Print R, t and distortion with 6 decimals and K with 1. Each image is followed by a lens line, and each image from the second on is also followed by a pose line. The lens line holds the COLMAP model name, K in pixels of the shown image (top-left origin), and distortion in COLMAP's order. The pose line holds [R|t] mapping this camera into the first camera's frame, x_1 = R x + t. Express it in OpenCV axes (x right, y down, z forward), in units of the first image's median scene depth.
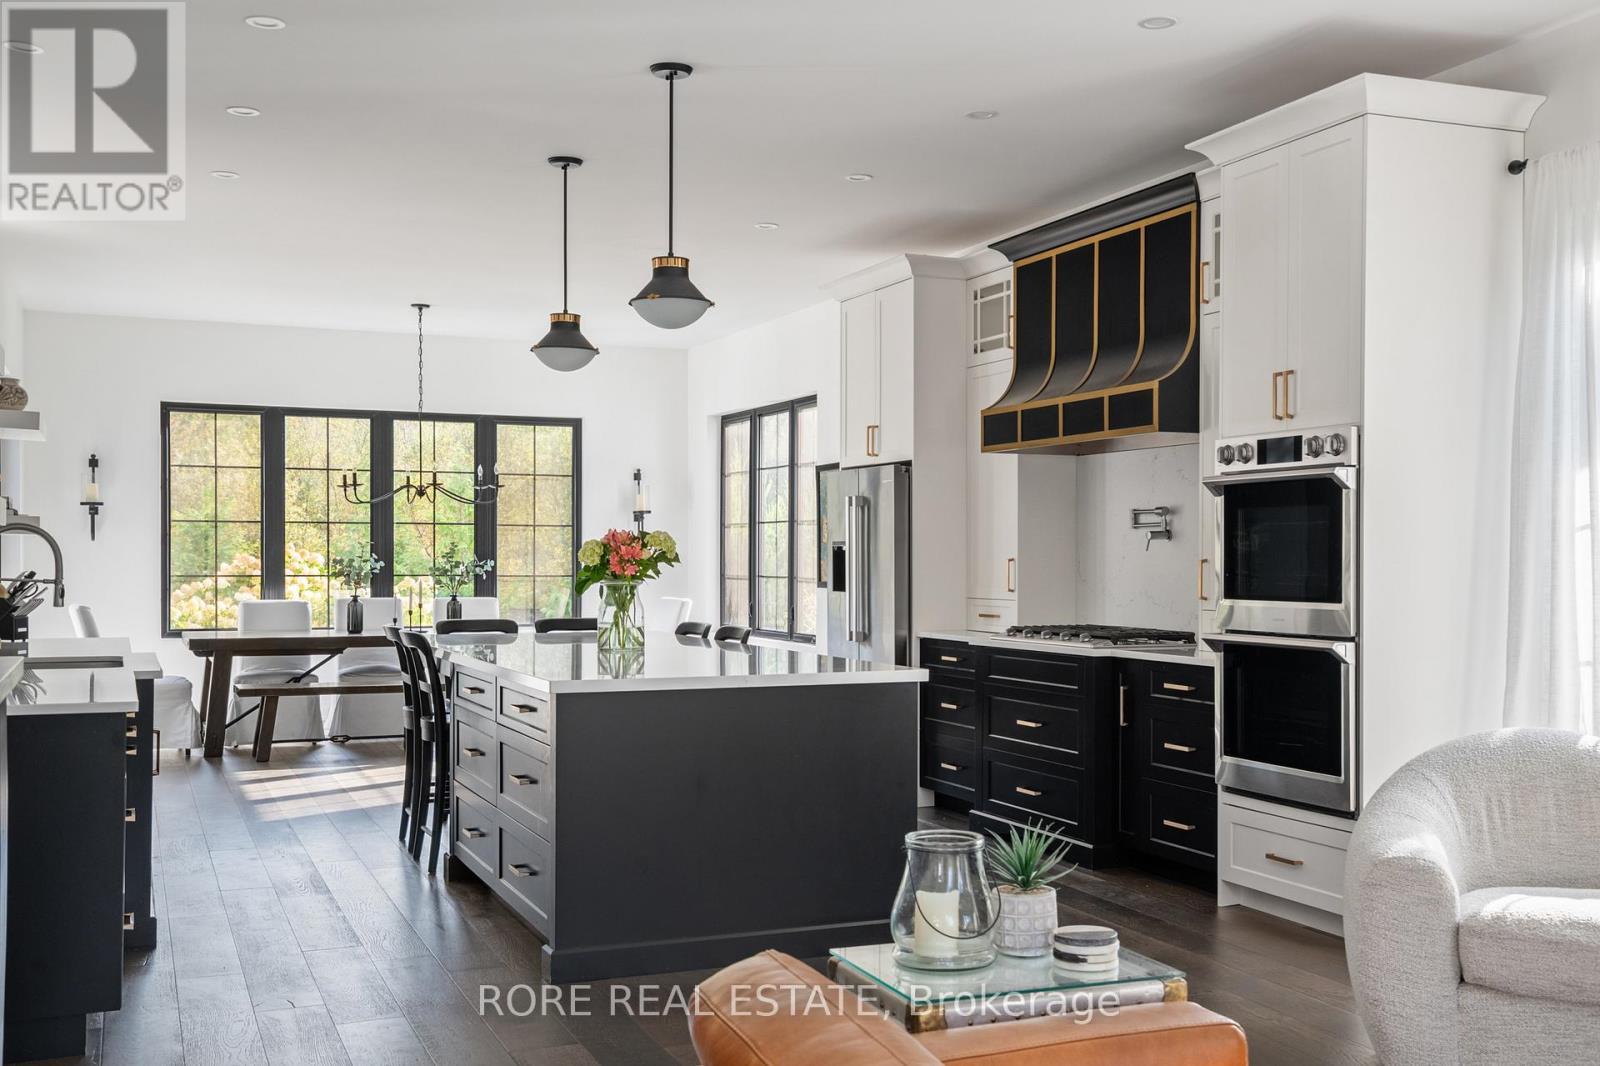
lens RADIAL K [[1705.7, 0, 865.6], [0, 1705.7, 569.1], [0, 0, 1]] dist [0.058400, 0.026789]
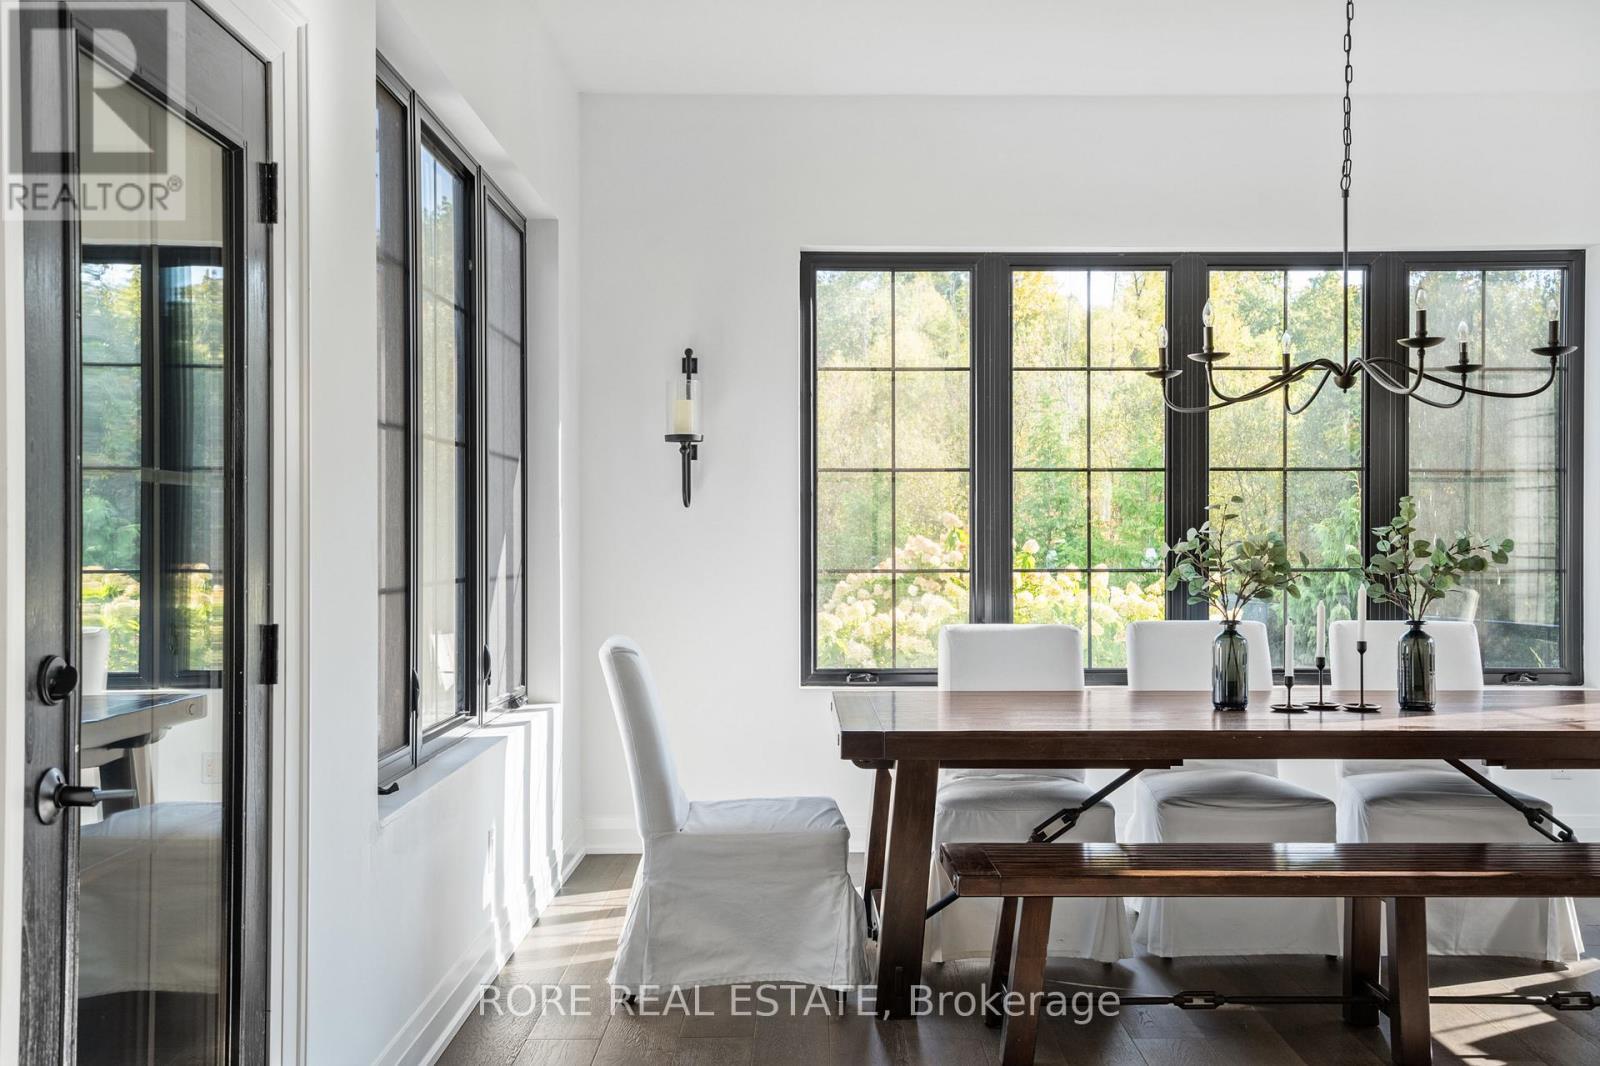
lens RADIAL K [[1479.6, 0, 800.0], [0, 1479.6, 533.0], [0, 0, 1]] dist [0.021249, 0.020033]
pose [[0.914979, -0.006871, -0.403443, -0.248968], [0.001526, 0.999907, -0.013570, -0.001716], [0.403499, 0.011800, 0.914904, 0.646023]]
